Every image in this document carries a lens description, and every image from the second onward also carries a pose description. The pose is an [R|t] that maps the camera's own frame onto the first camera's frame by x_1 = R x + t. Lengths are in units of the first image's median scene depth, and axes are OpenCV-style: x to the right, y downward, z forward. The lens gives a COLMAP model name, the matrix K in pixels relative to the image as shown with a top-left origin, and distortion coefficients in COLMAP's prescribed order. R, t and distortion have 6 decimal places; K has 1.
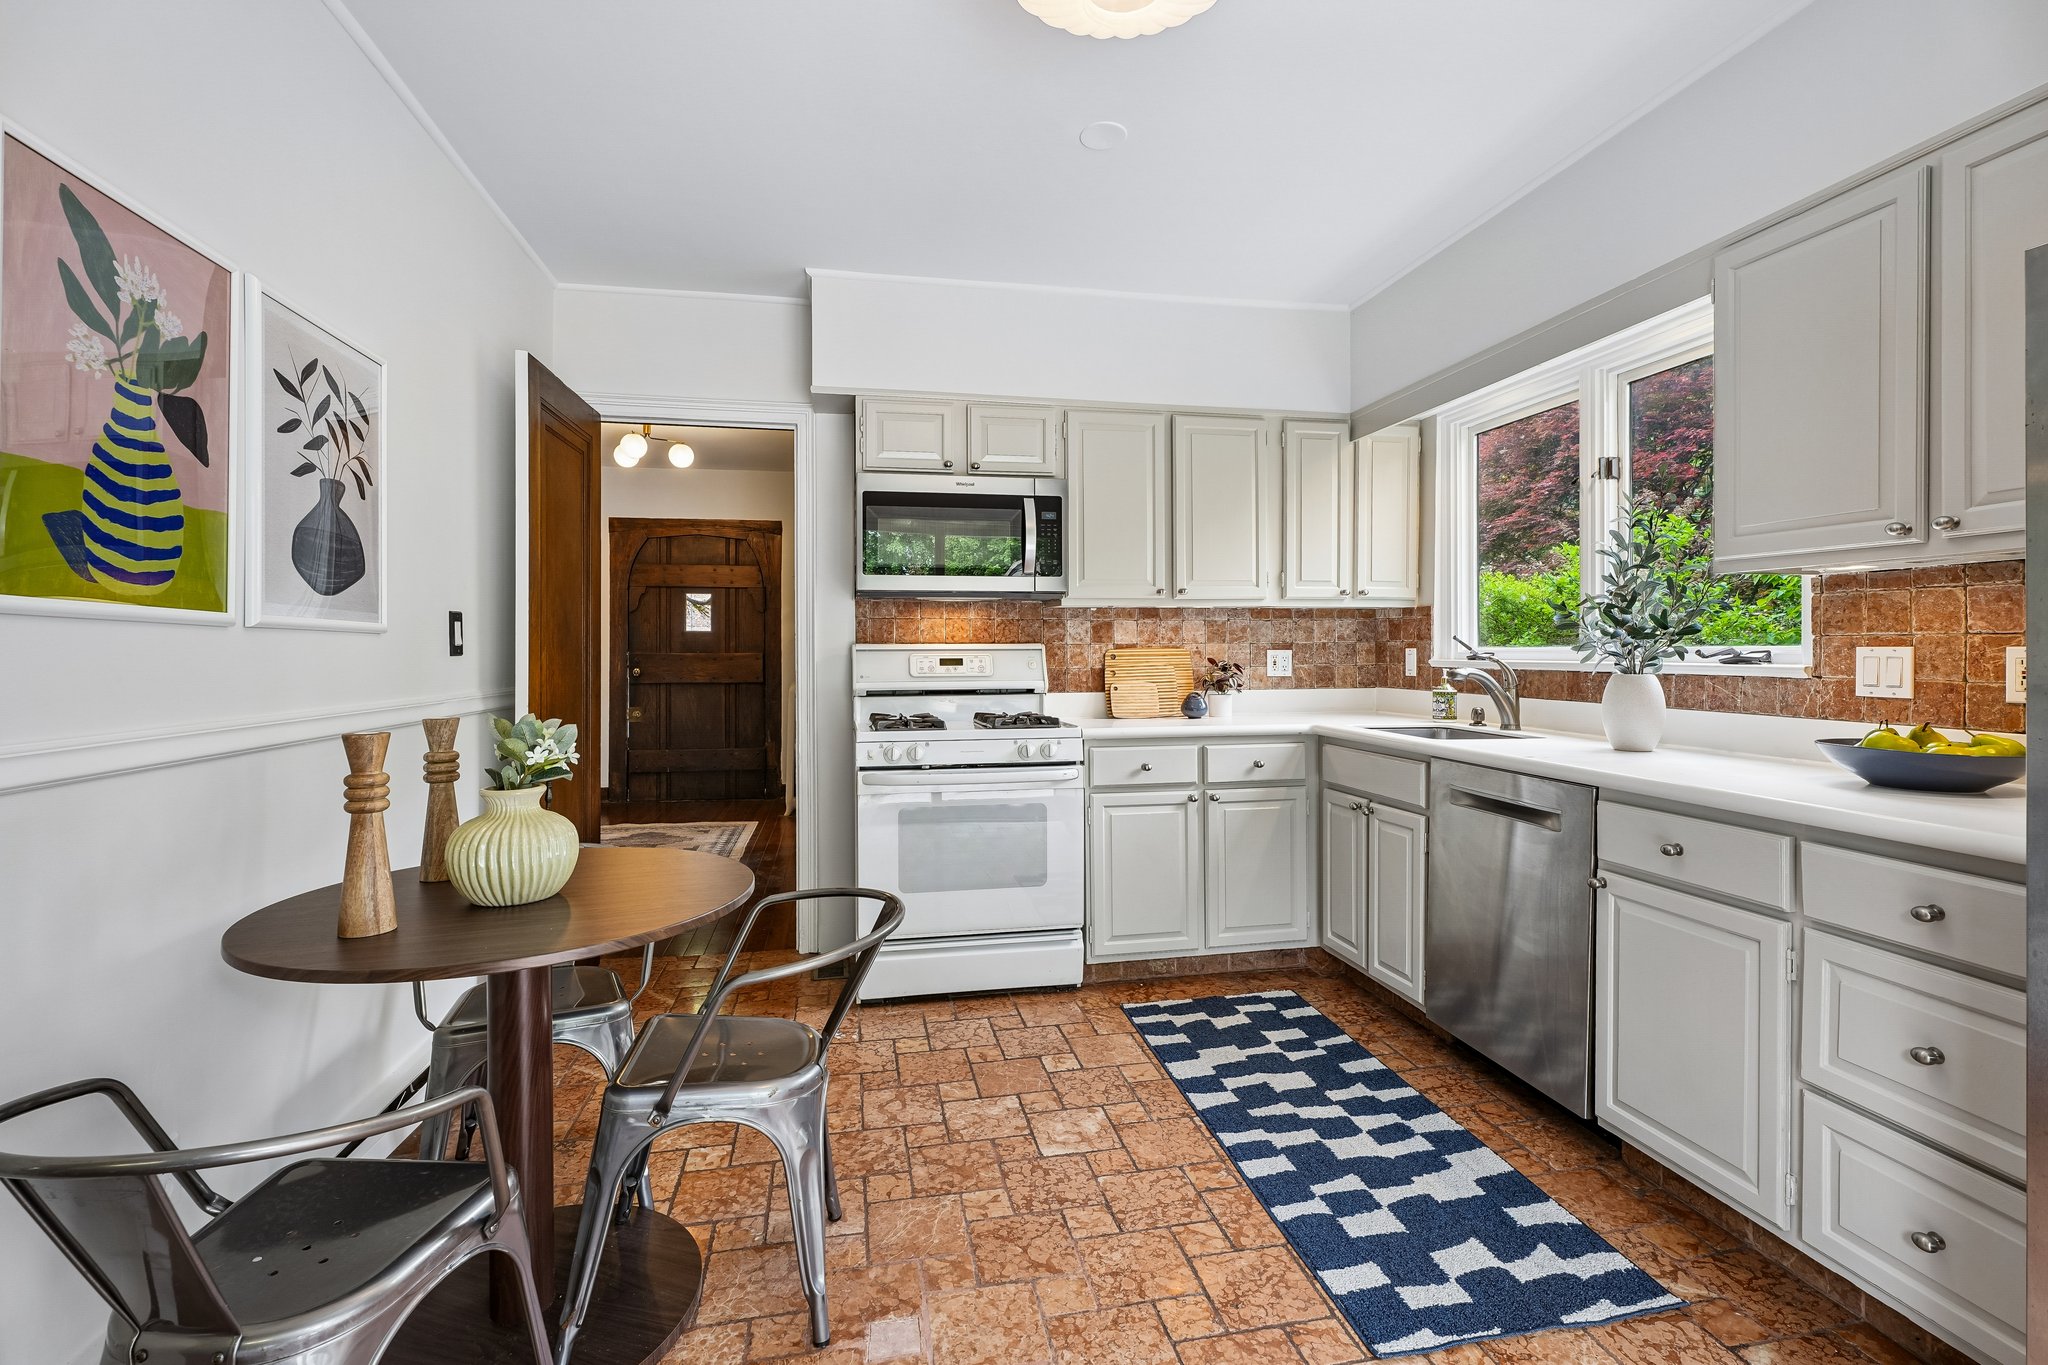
lens RADIAL K [[931.8, 0, 1024.9], [0, 931.8, 652.4], [0, 0, 1]] dist [-0.000099, 0.001100]
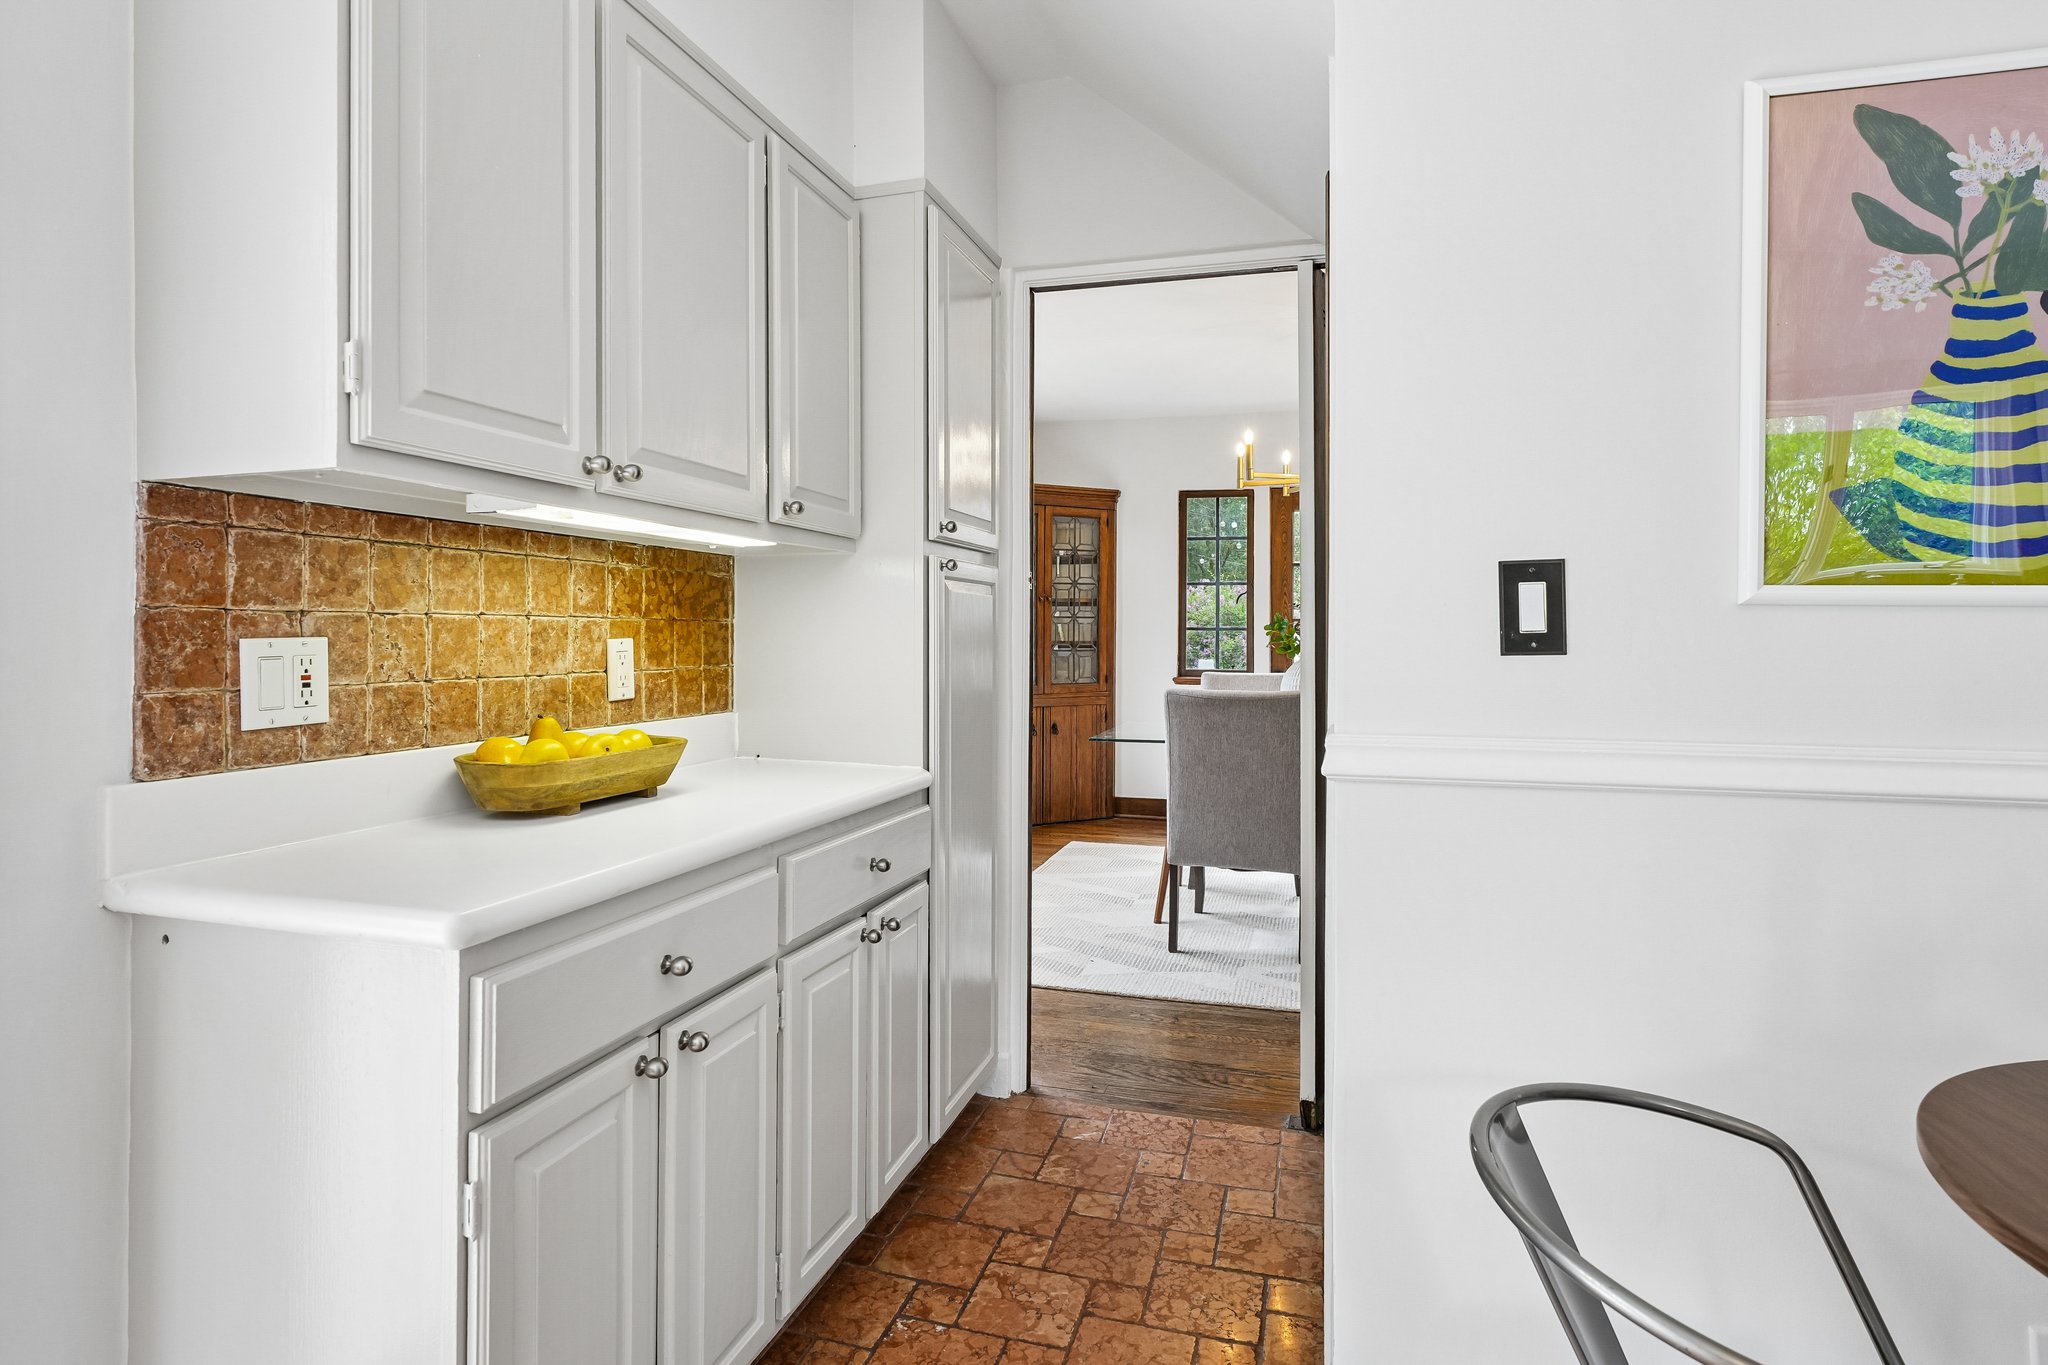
lens RADIAL K [[1069.4, 0, 1027.3], [0, 1069.4, 642.5], [0, 0, 1]] dist [-0.001028, -0.000165]
pose [[-0.459219, 0.006846, -0.888297, 0.089025], [-0.003575, 0.999948, 0.009554, -0.004069], [0.888316, 0.007563, -0.459171, 0.328958]]
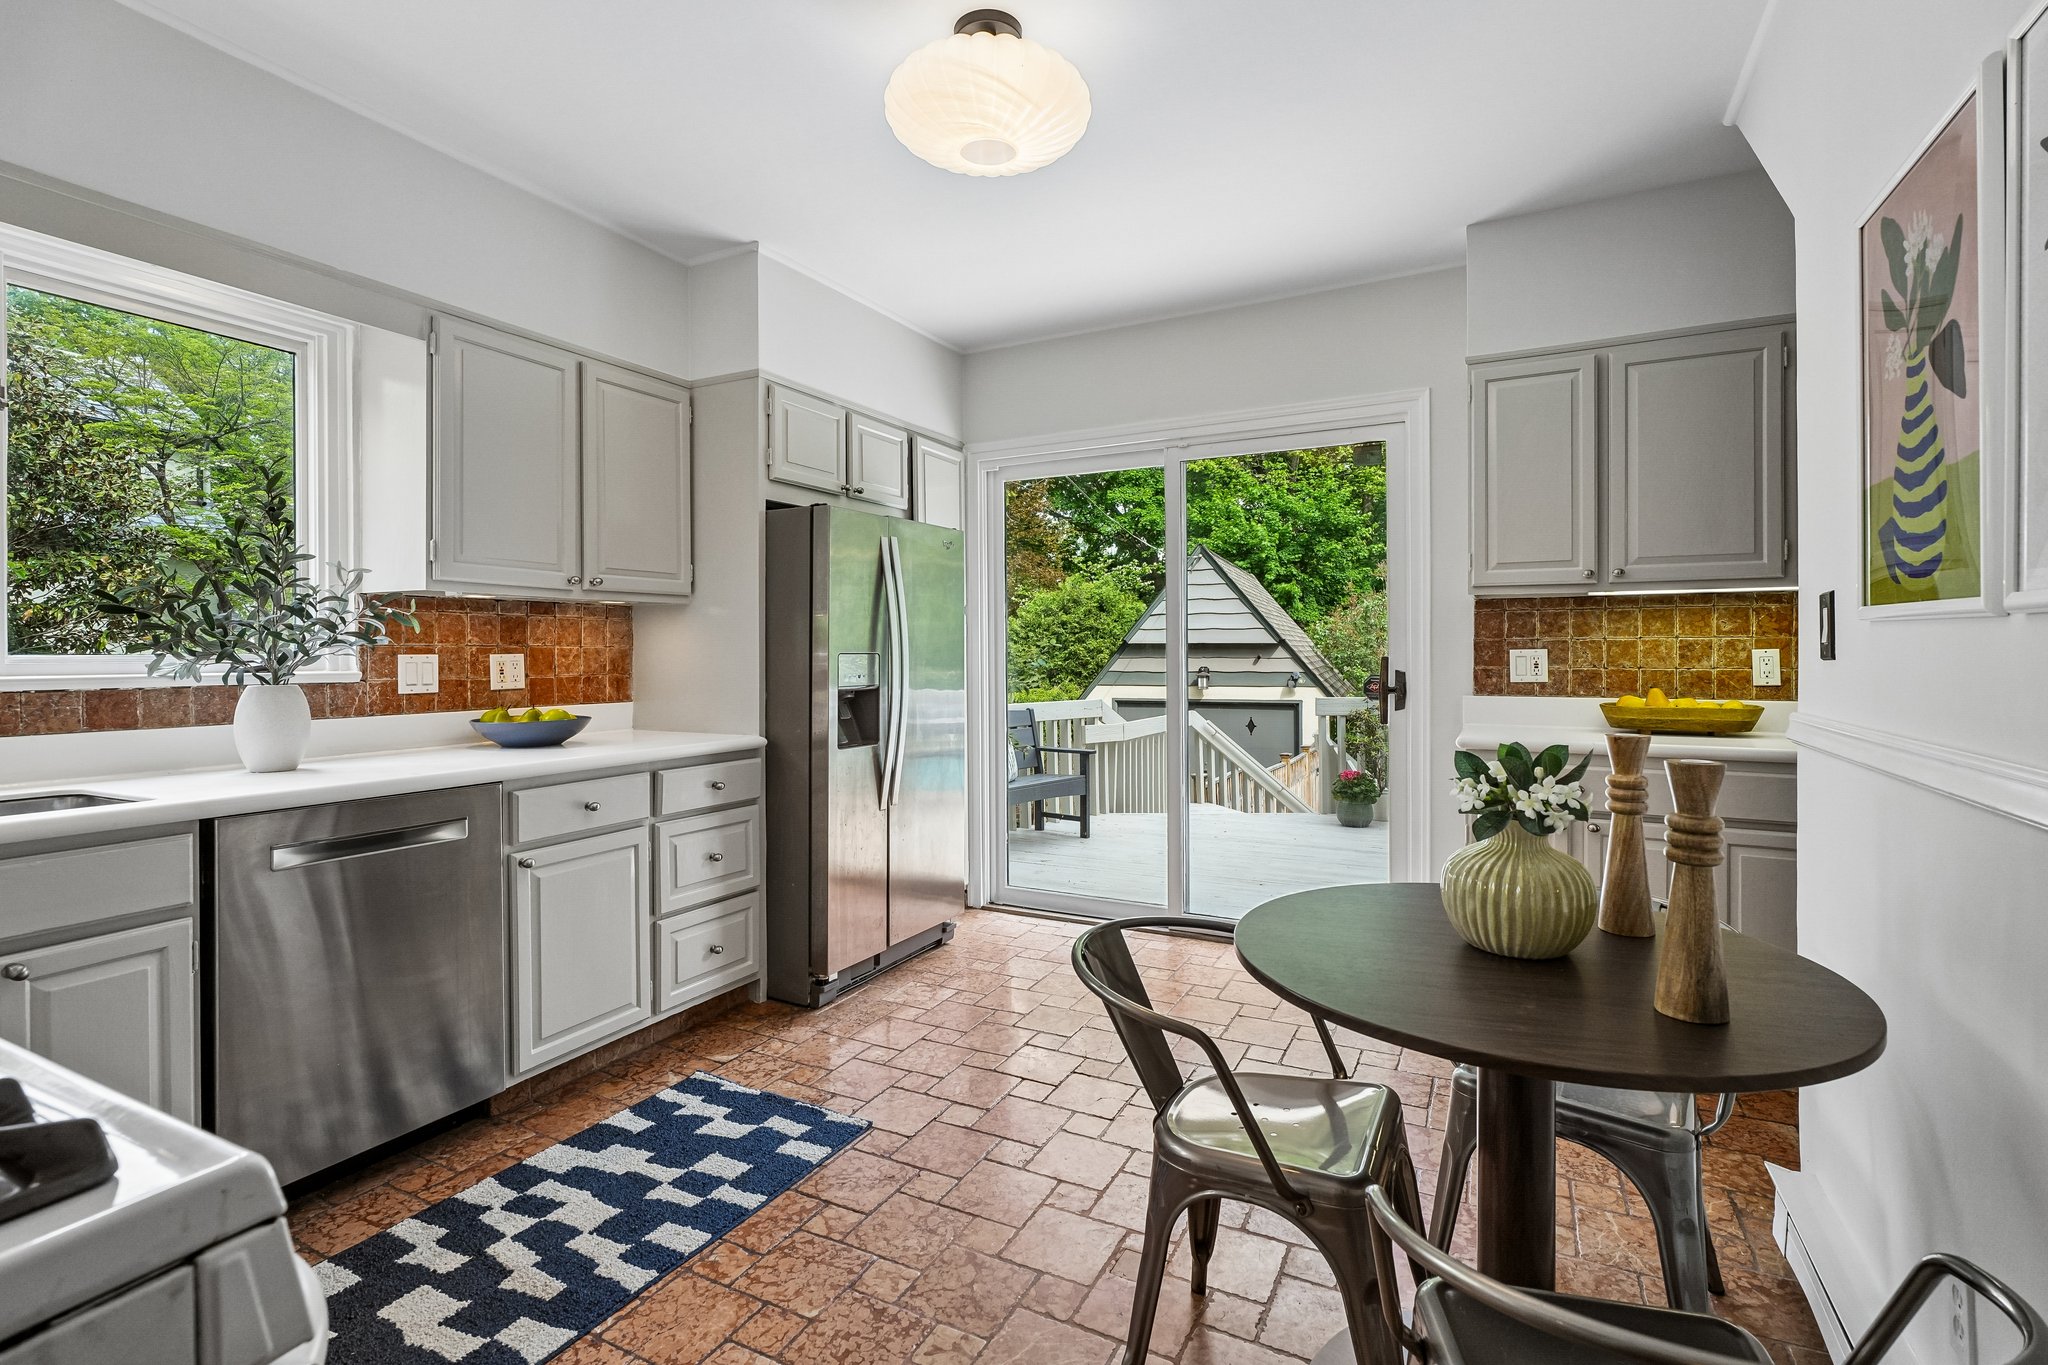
lens RADIAL K [[951.3, 0, 1023.4], [0, 951.3, 652.8], [0, 0, 1]] dist [0.001041, 0.000149]
pose [[-0.787492, 0.004003, 0.616312, -0.405845], [0.007492, 0.999967, 0.003078, -0.004431], [-0.616279, 0.007042, -0.787496, 1.089698]]
